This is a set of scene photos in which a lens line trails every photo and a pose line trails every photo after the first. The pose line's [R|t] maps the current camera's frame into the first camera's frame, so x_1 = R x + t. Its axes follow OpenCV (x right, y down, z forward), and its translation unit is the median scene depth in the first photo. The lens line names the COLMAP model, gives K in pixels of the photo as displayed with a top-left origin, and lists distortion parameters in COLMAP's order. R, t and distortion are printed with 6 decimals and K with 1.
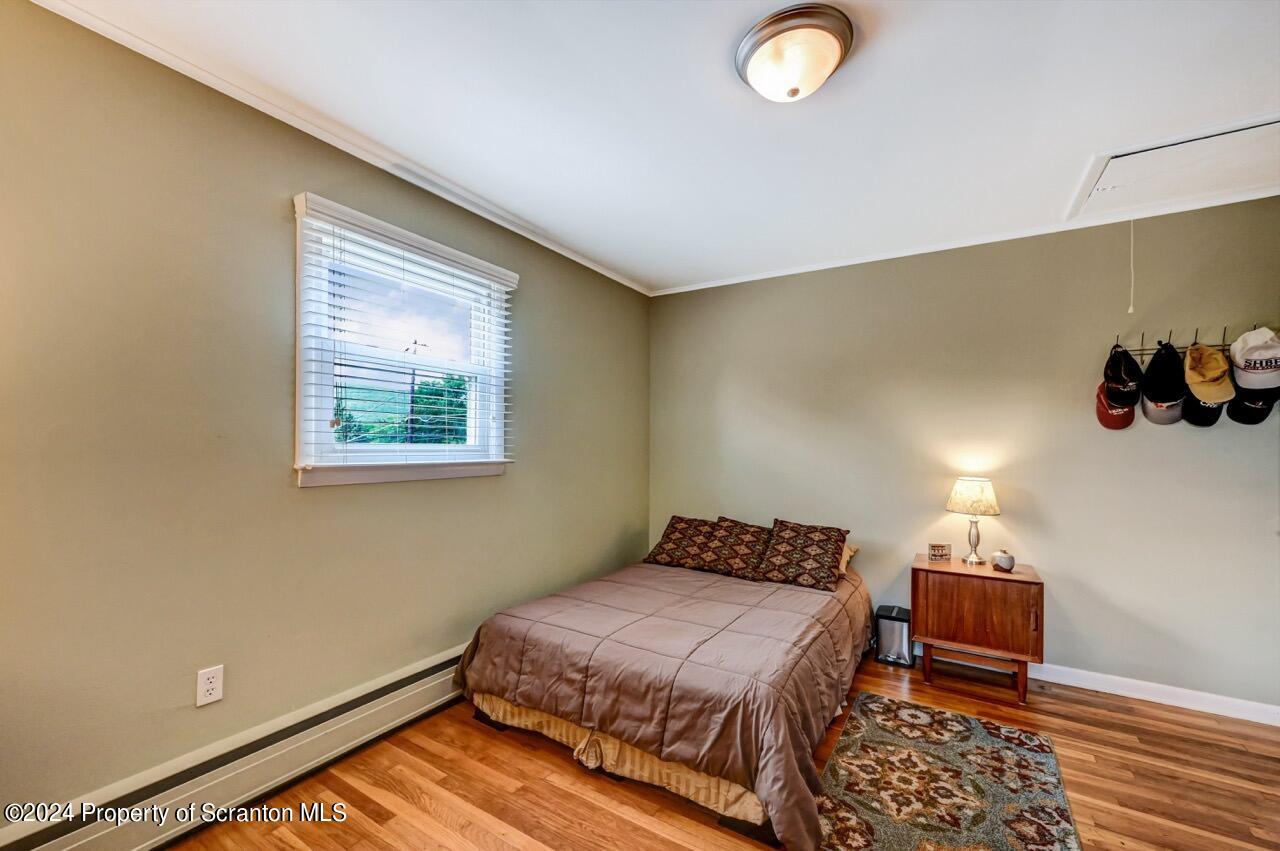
lens RADIAL K [[514.6, 0, 631.9], [0, 514.6, 443.9], [0, 0, 1]] dist [-0.001453, 0.001939]
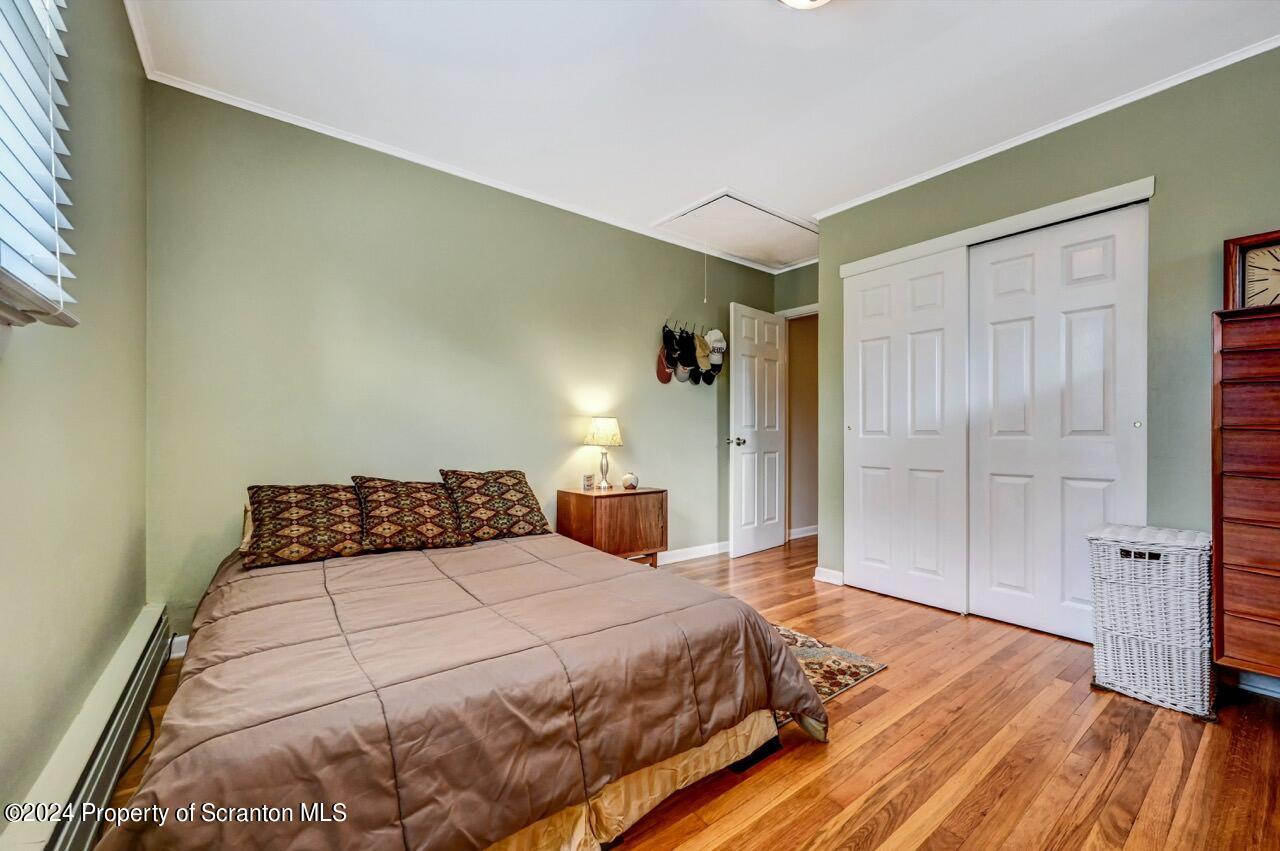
lens RADIAL K [[514.6, 0, 639.9], [0, 514.6, 435.6], [0, 0, 1]] dist [-0.001453, 0.001939]
pose [[0.341039, -0.004829, 0.940037, -0.485367], [-0.004330, 0.999968, 0.006707, 0.118202], [-0.940039, -0.006358, 0.341007, 0.604487]]
